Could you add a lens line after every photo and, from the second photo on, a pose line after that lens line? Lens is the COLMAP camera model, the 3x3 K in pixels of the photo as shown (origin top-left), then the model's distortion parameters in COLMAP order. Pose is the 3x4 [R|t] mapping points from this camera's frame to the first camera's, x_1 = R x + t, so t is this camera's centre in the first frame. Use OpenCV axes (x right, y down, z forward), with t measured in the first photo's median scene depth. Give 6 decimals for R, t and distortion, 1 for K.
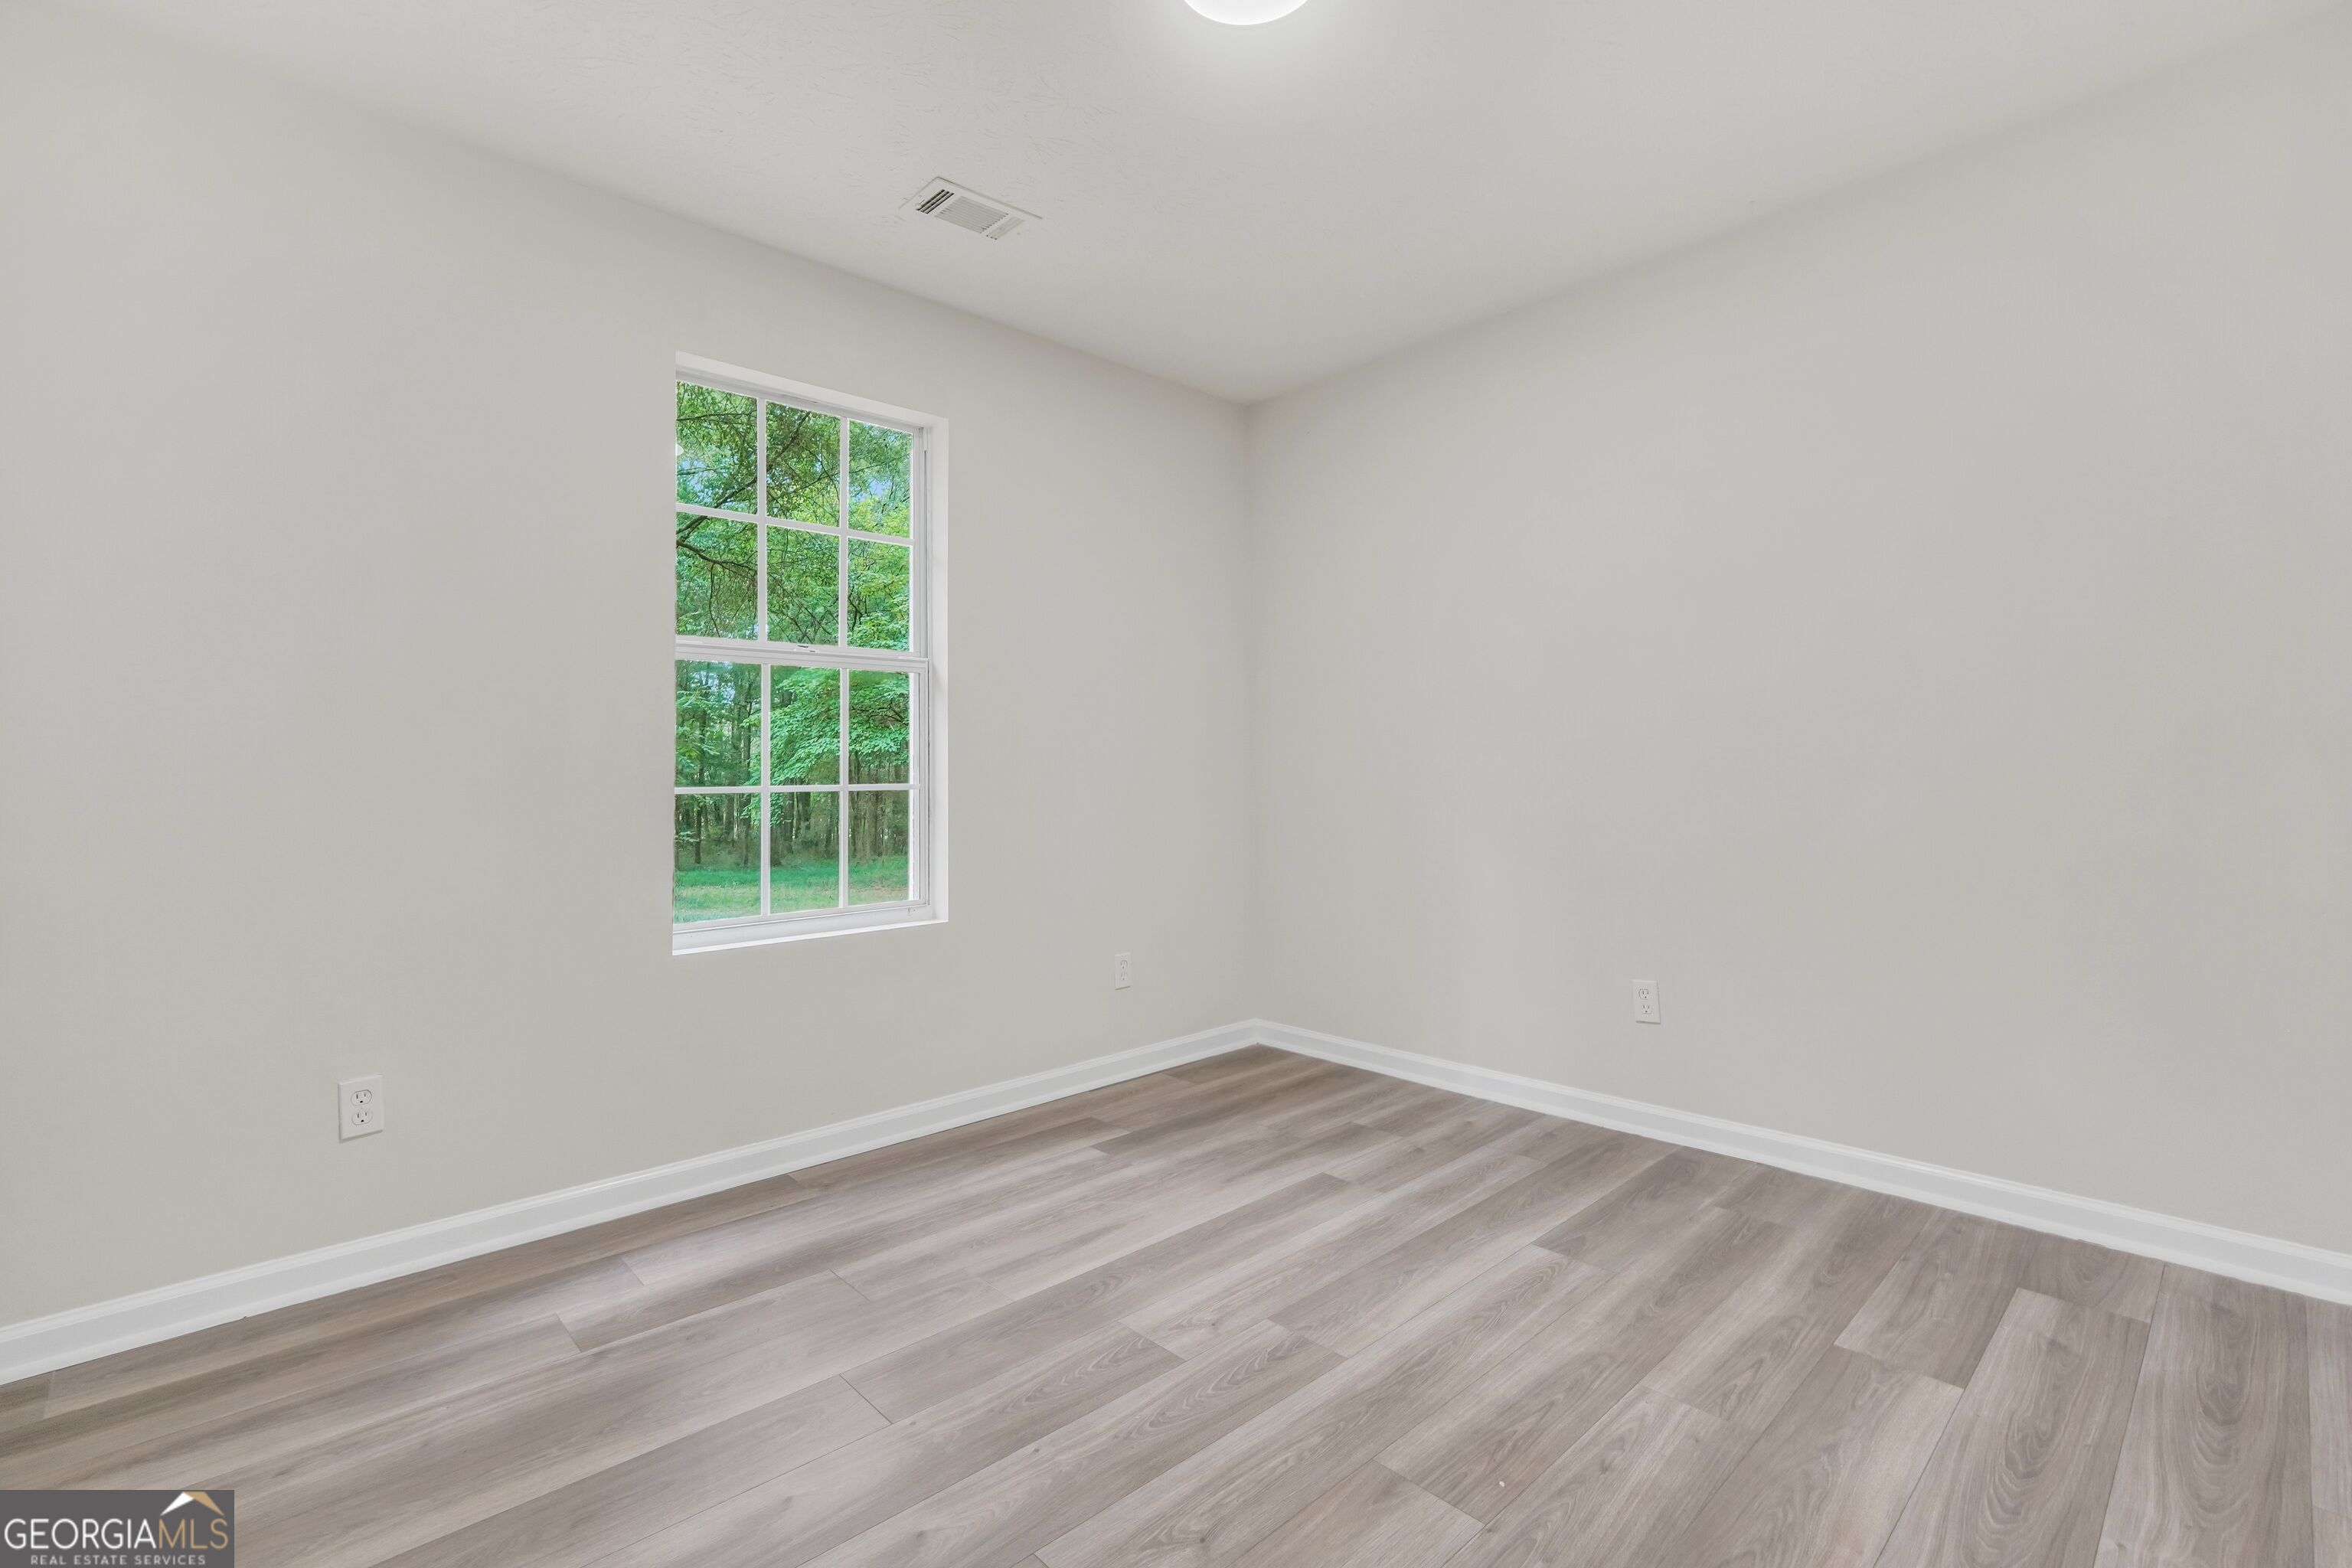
lens RADIAL K [[993.4, 0, 1176.0], [0, 993.4, 784.0], [0, 0, 1]] dist [-0.024386, 0.008611]
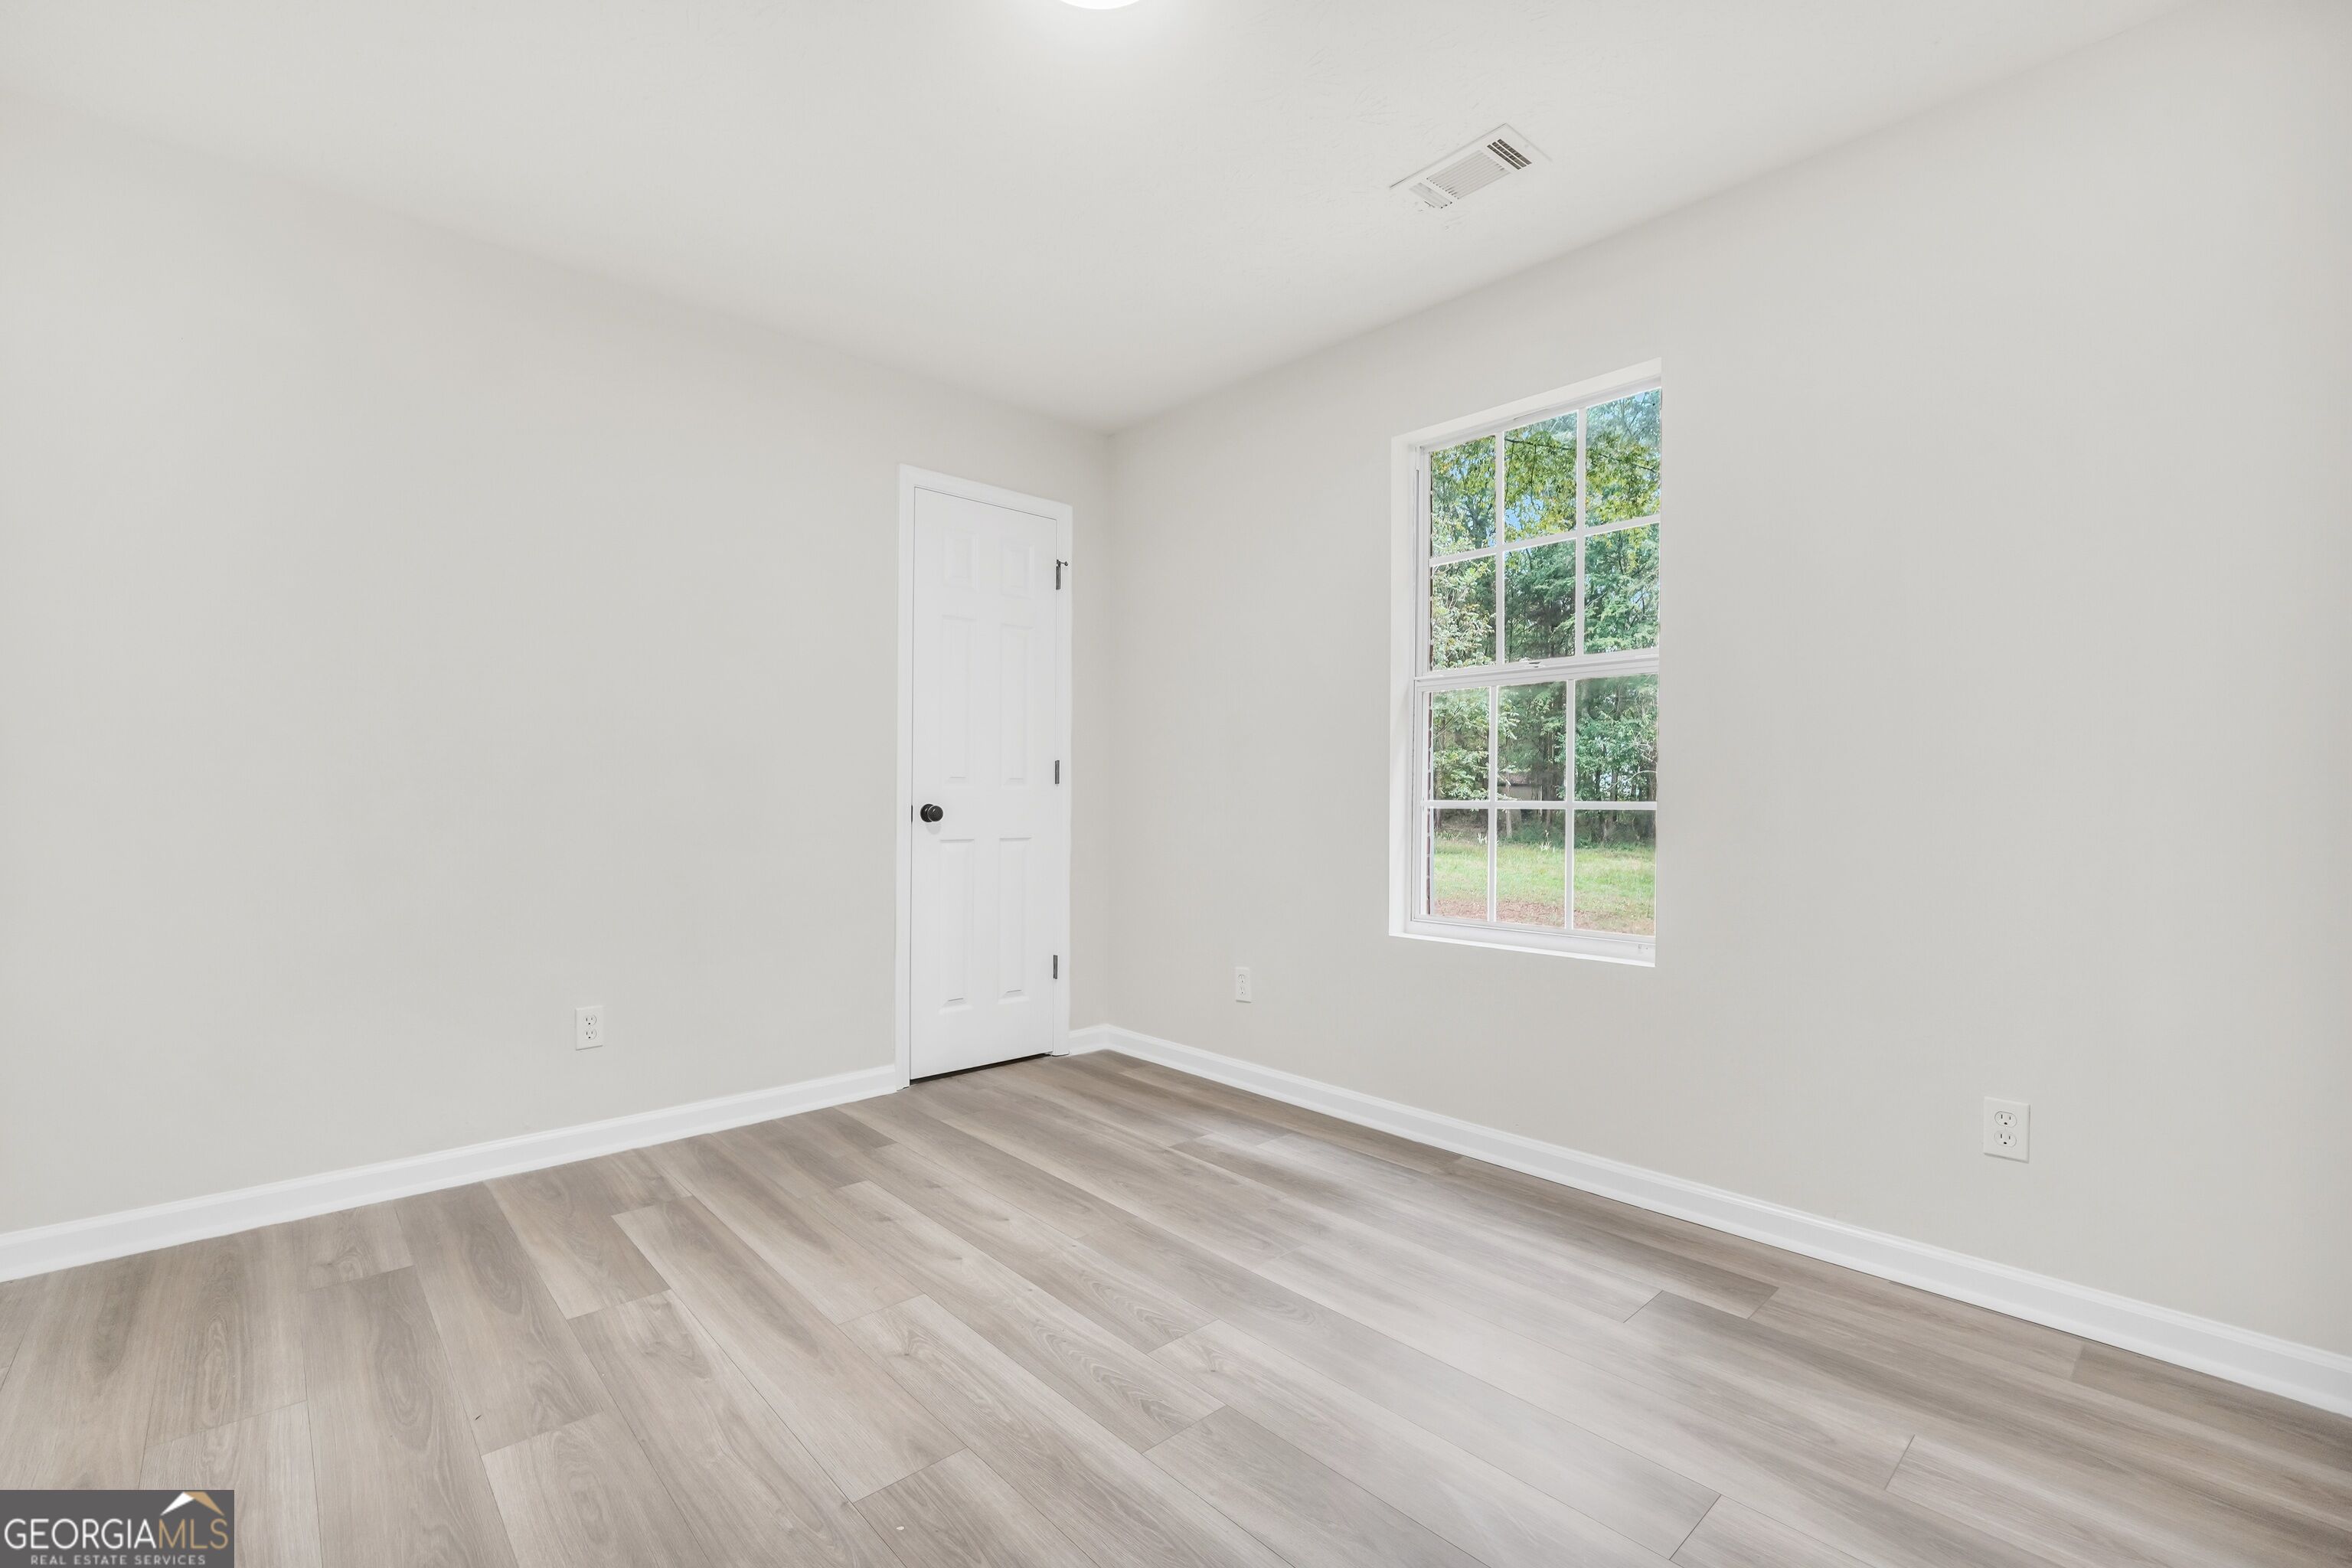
lens RADIAL K [[993.4, 0, 1176.0], [0, 993.4, 784.0], [0, 0, 1]] dist [-0.024386, 0.008611]
pose [[0.036712, 0.004860, -0.999314, 0.823973], [-0.019601, 0.999799, 0.004142, -0.014237], [0.999134, 0.019435, 0.036800, 0.775645]]
